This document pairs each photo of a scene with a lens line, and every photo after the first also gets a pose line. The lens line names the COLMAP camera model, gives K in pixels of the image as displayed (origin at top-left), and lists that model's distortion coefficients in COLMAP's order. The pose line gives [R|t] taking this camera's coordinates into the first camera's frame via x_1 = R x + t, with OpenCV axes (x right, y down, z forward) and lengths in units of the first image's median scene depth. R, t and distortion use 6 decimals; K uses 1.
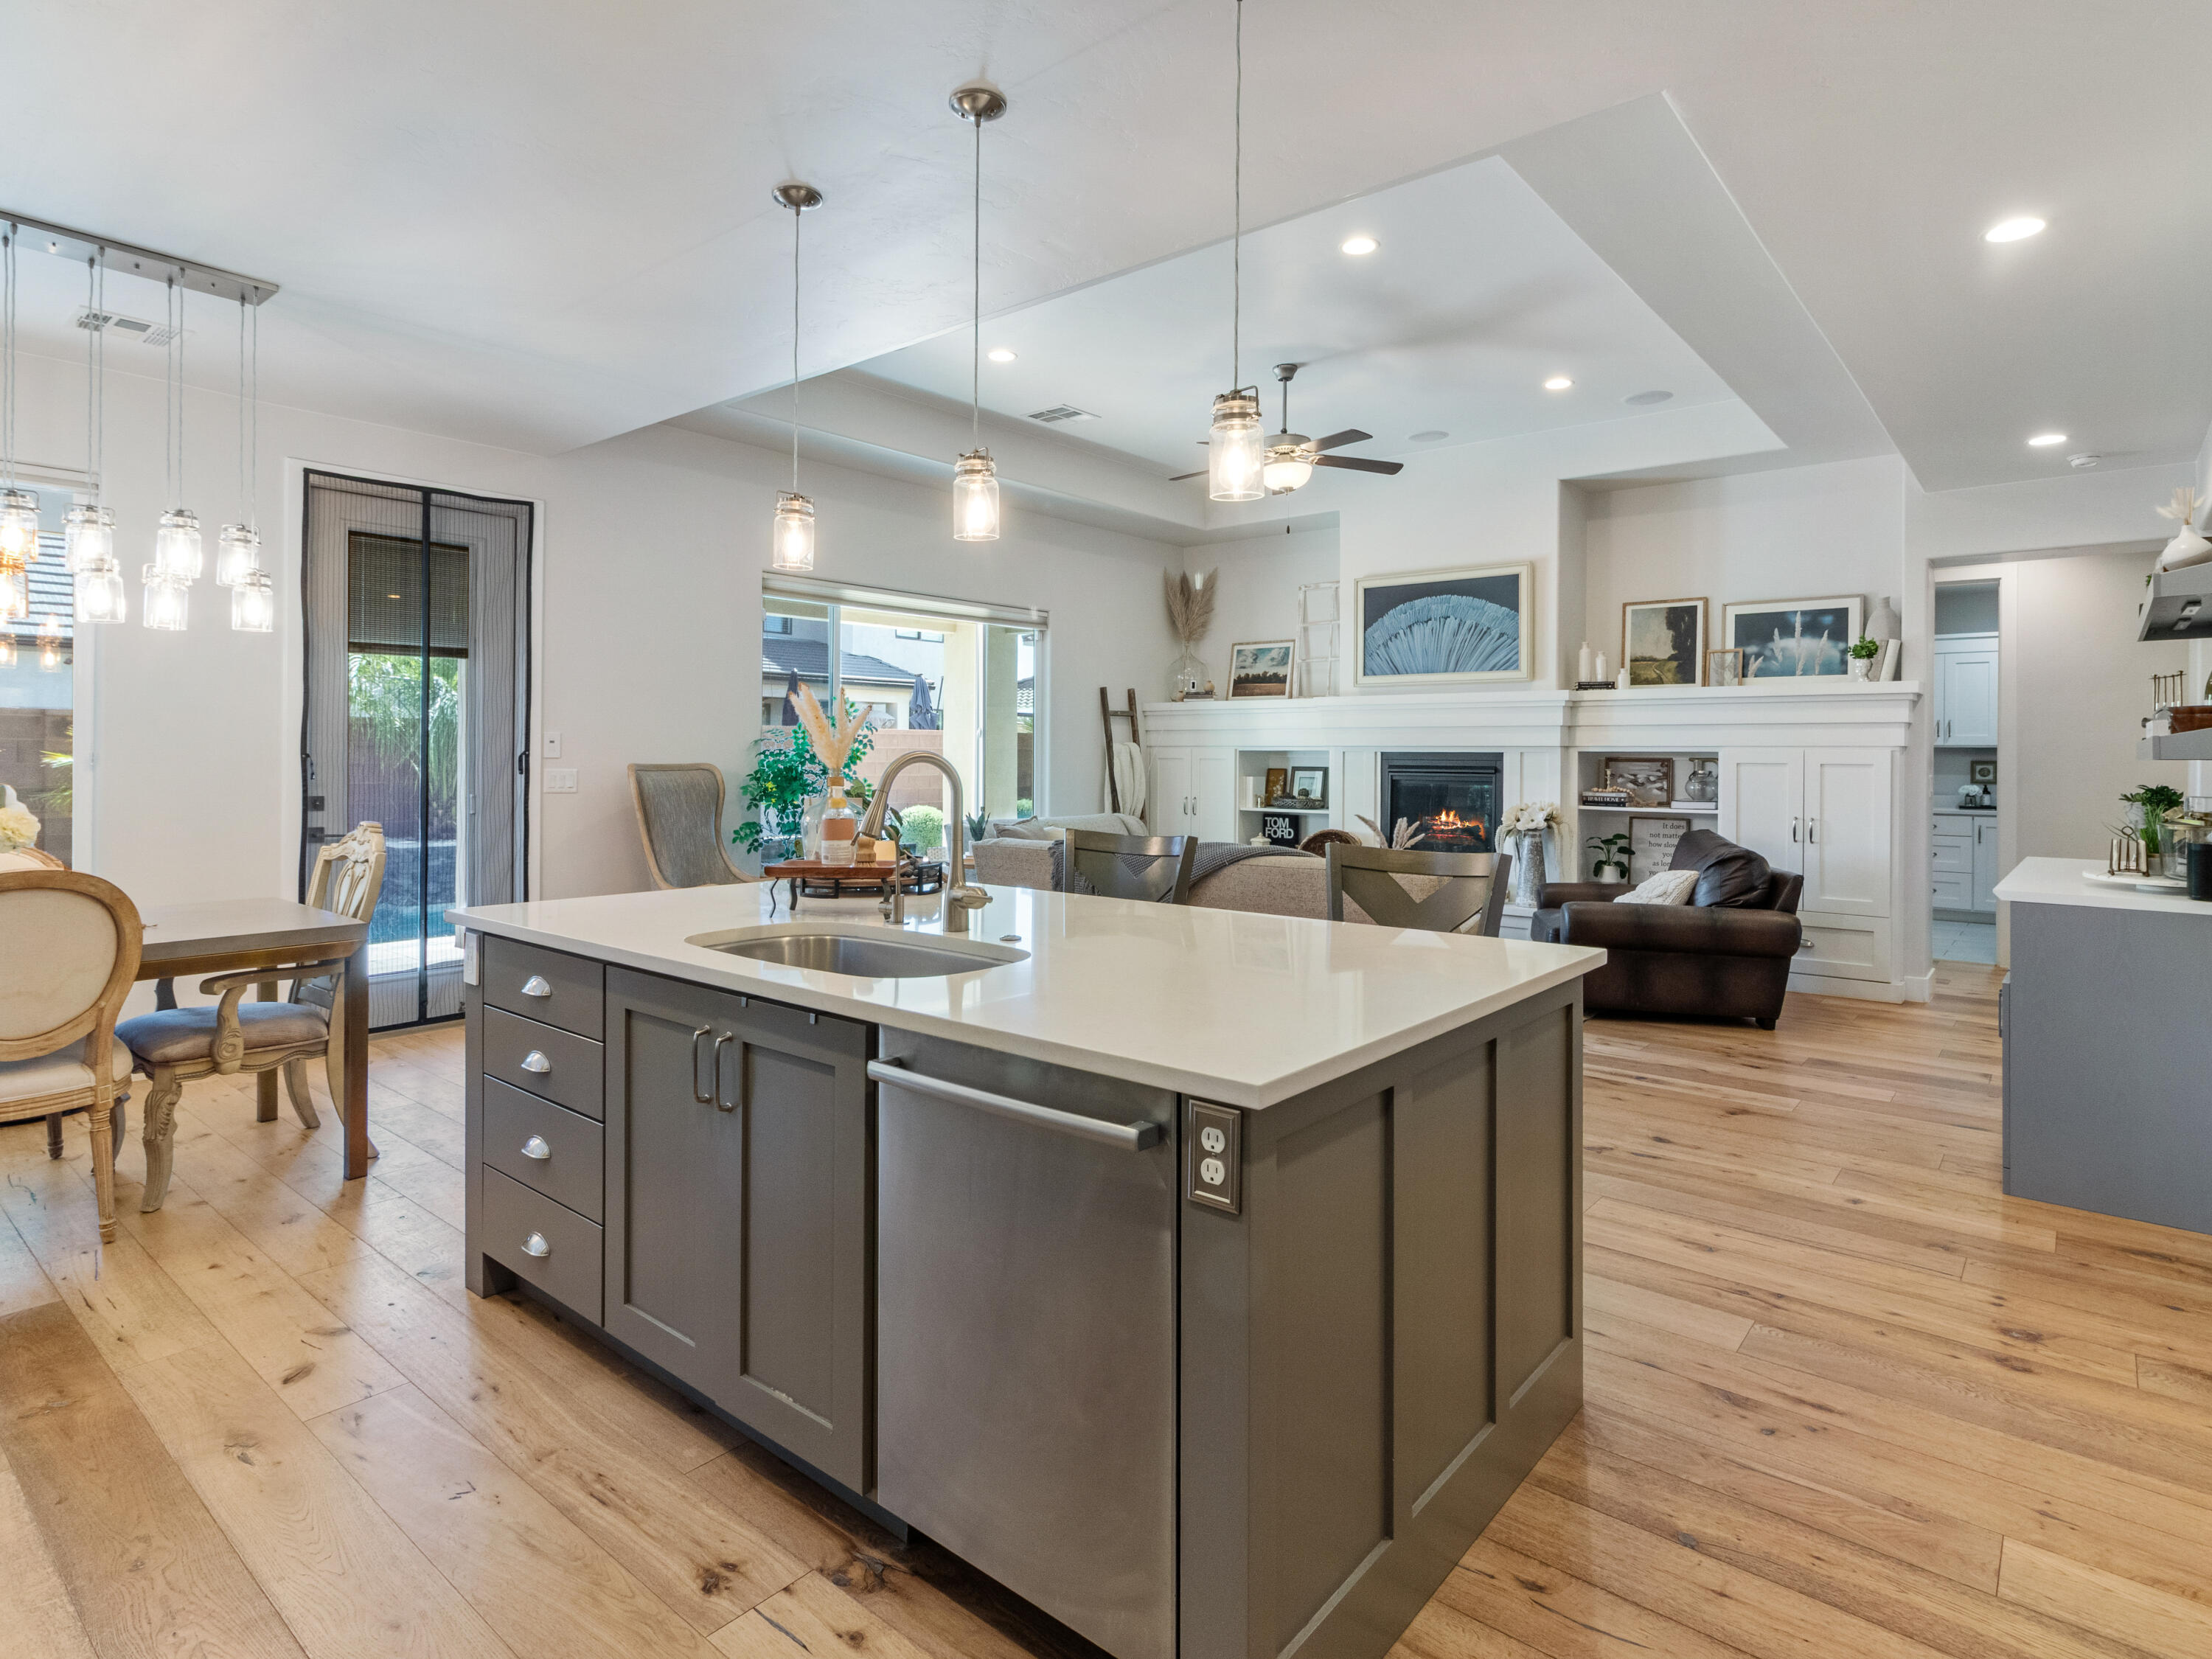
lens RADIAL K [[1163.5, 0, 1139.0], [0, 1163.5, 758.4], [0, 0, 1]] dist [0.000412, -0.000570]
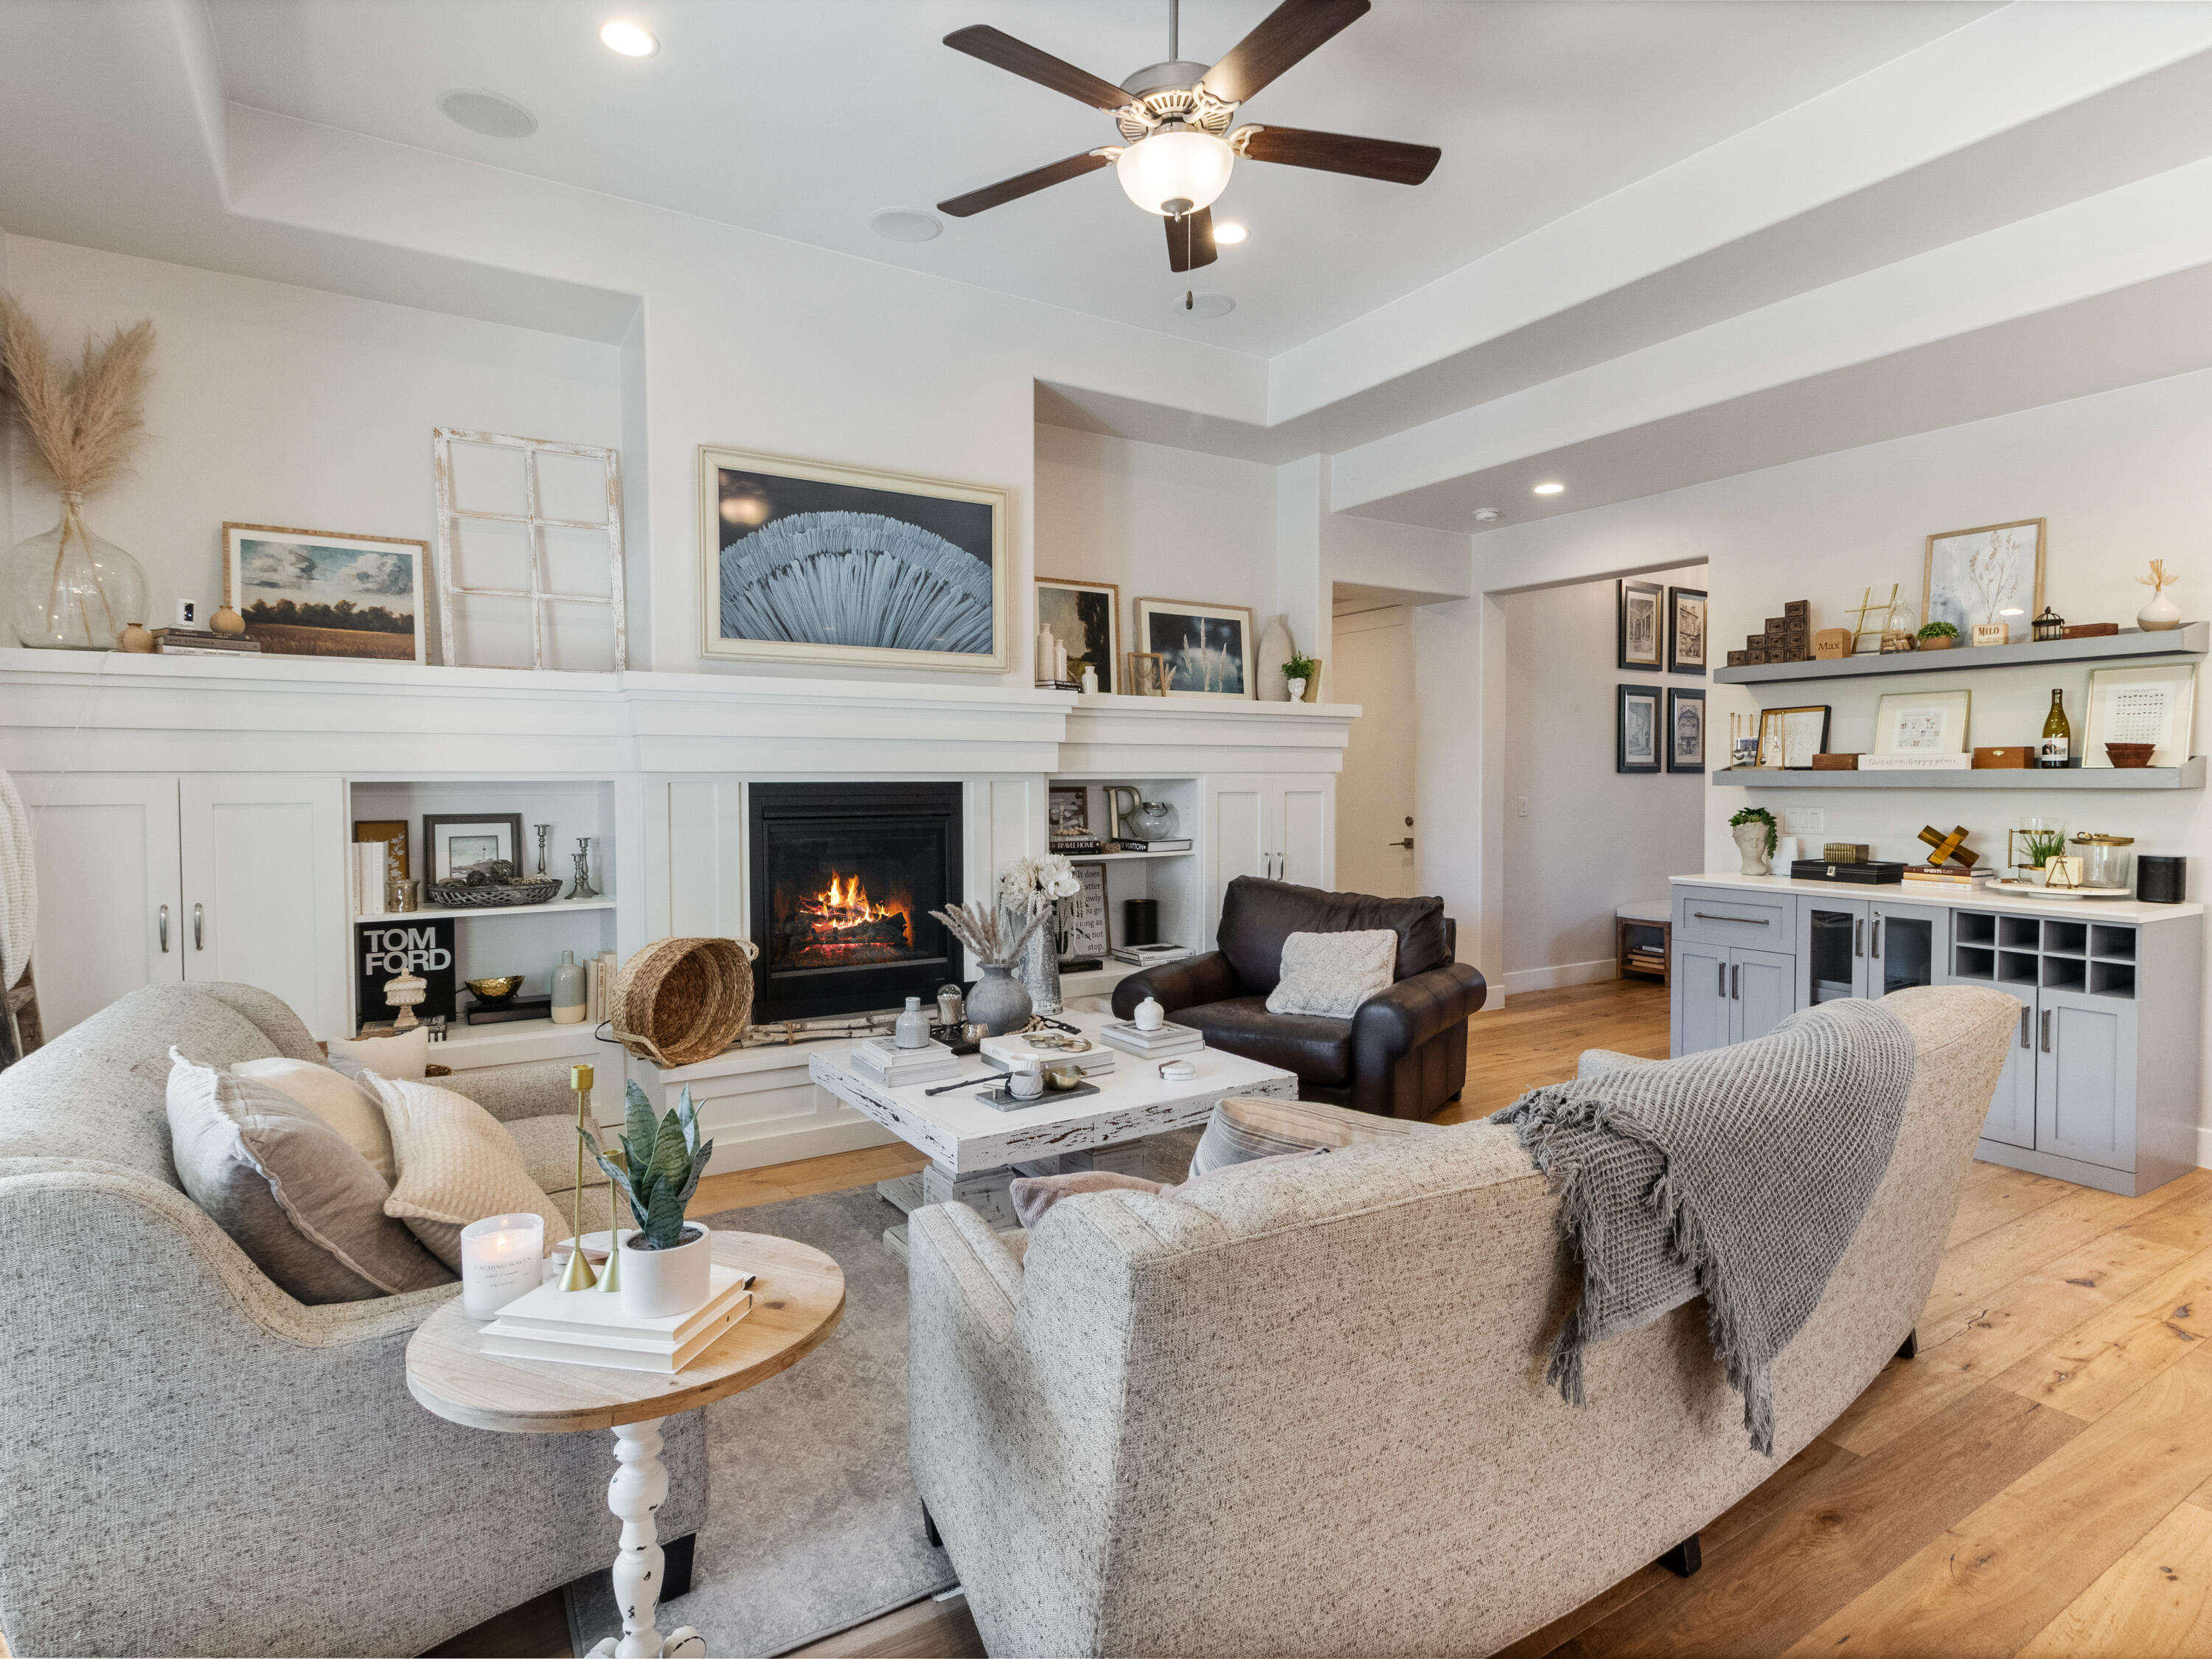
lens RADIAL K [[1163.5, 0, 1099.1], [0, 1163.5, 824.0], [0, 0, 1]] dist [0.000412, -0.000570]
pose [[0.315226, -0.044139, 0.947990, -0.277958], [0.009725, 0.999016, 0.043281, -0.009063], [-0.948967, -0.004424, 0.315345, 0.743750]]
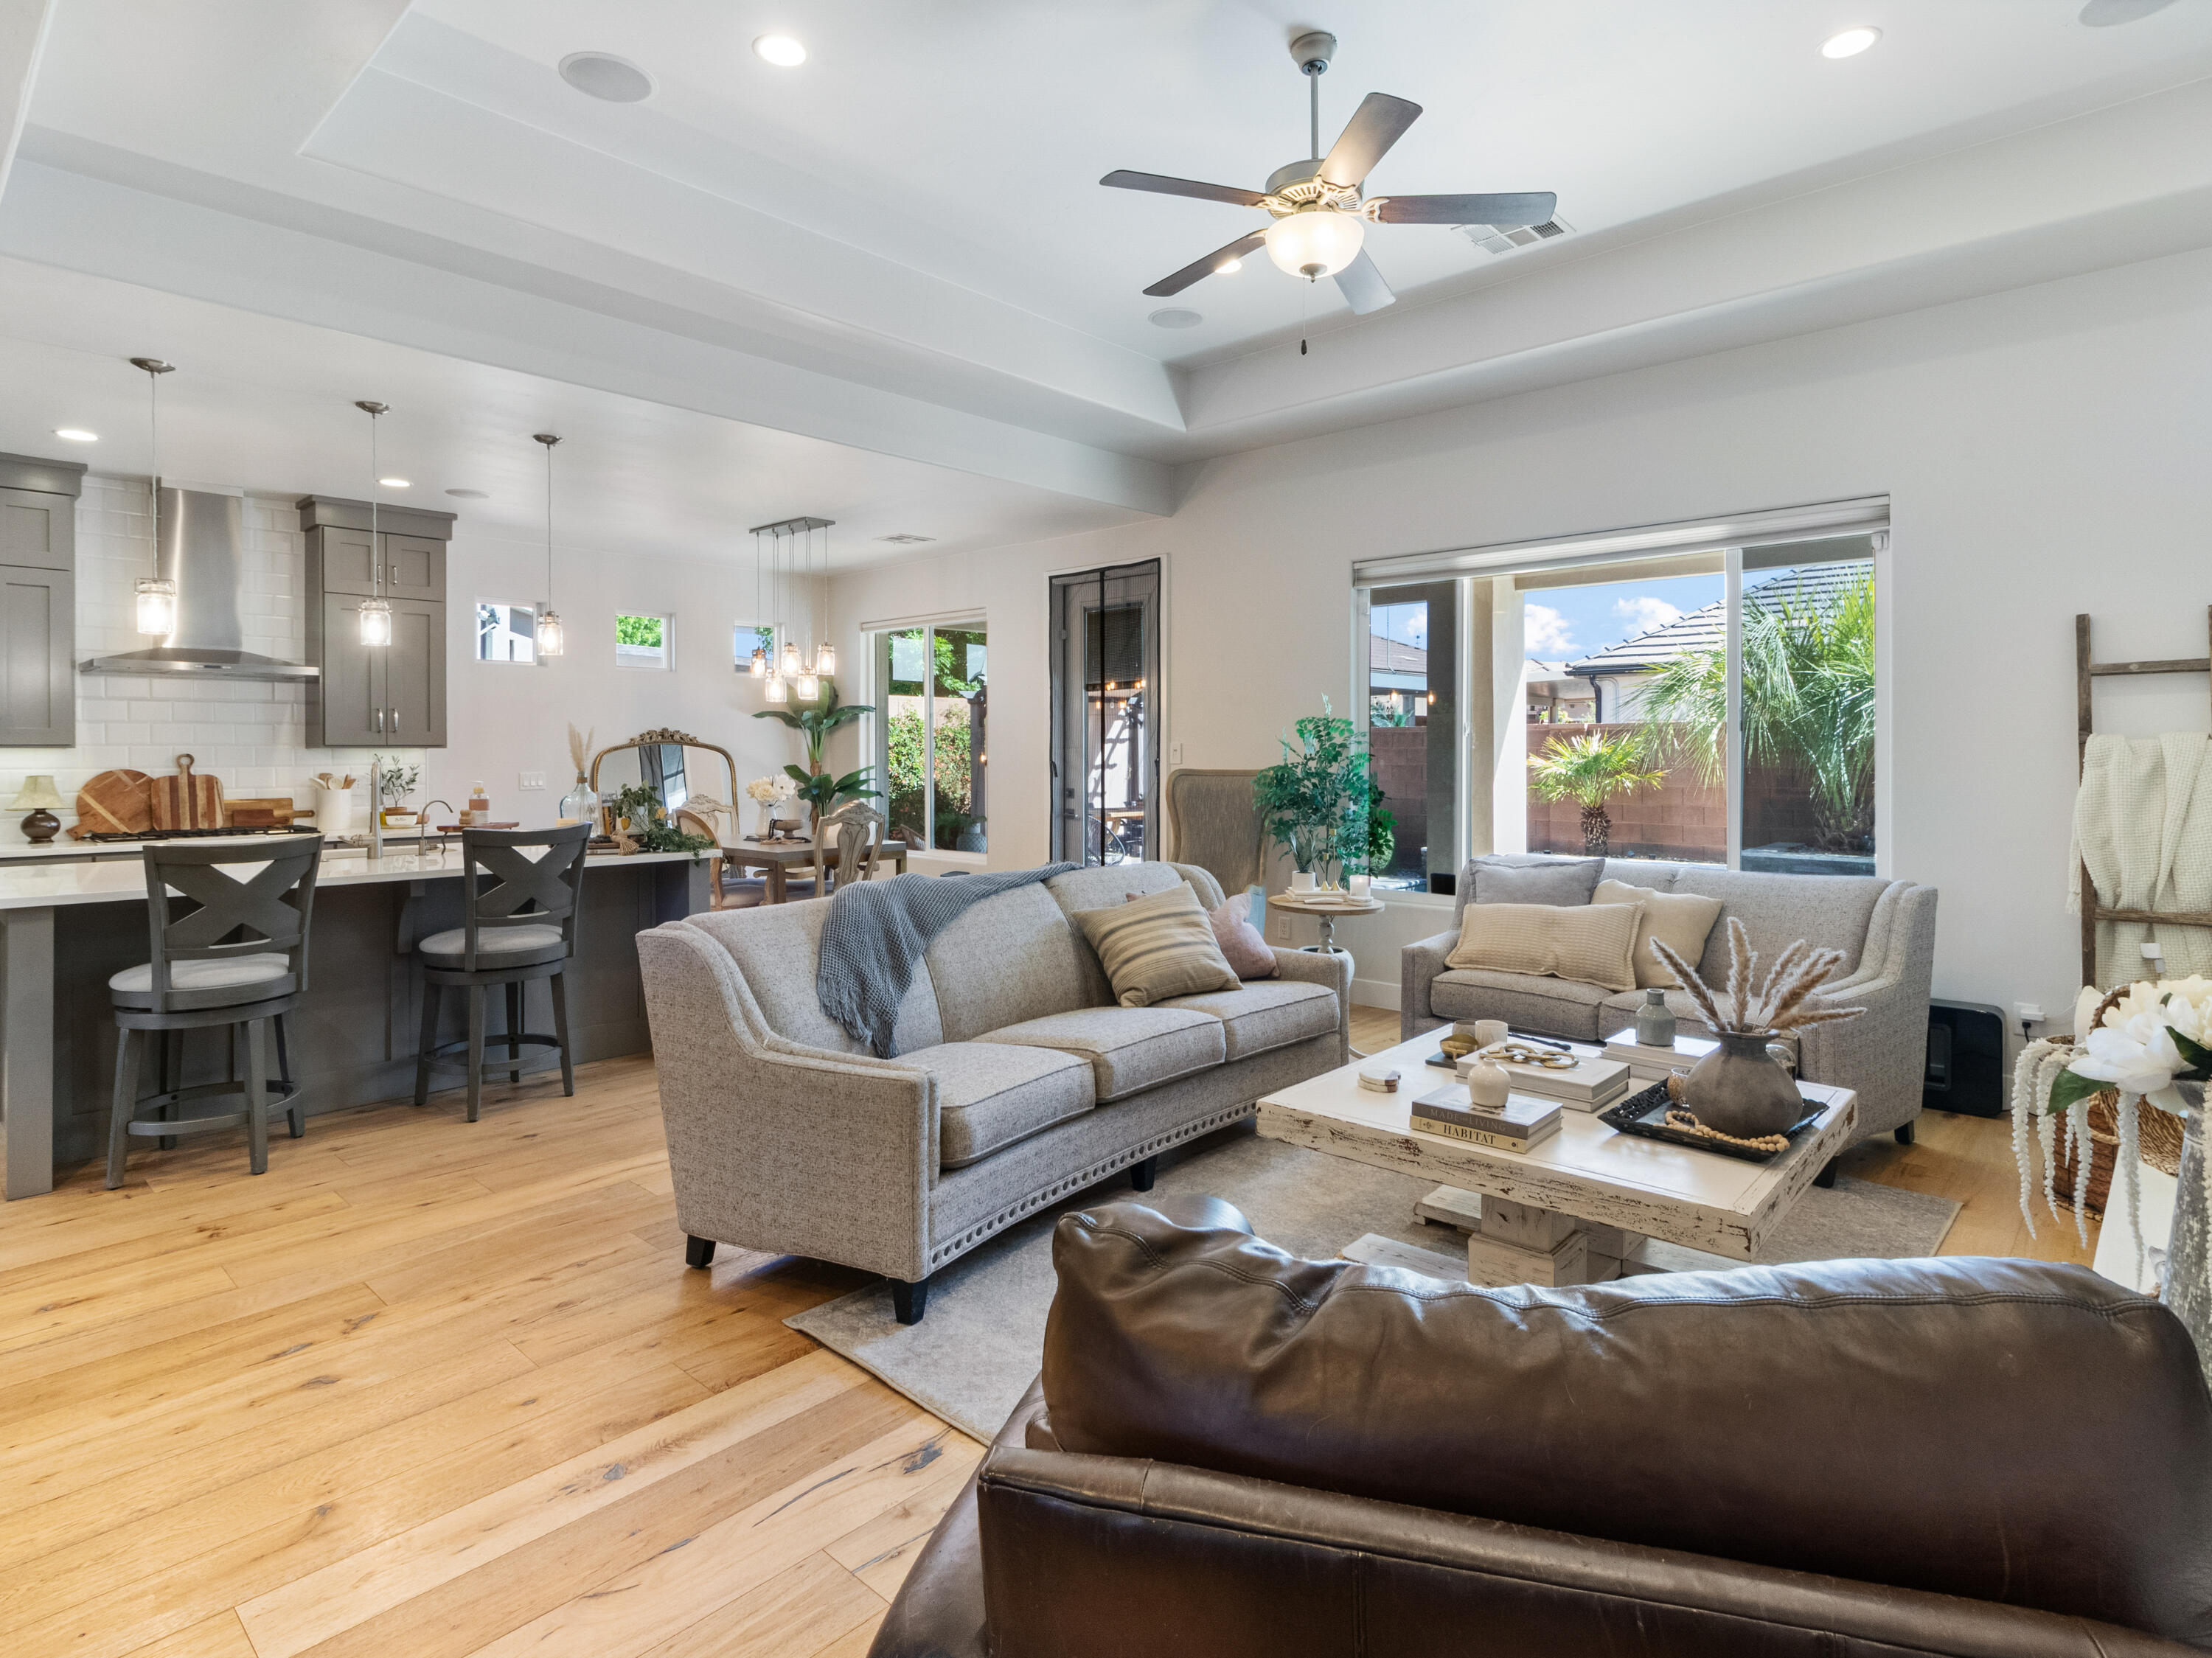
lens RADIAL K [[1163.4, 0, 1087.8], [0, 1163.4, 755.8], [0, 0, 1]] dist [0.000412, -0.000570]
pose [[-0.062172, -0.005876, -0.998048, 0.564705], [-0.000085, 0.999983, -0.005882, -0.002697], [0.998065, -0.000281, -0.062171, 0.784056]]
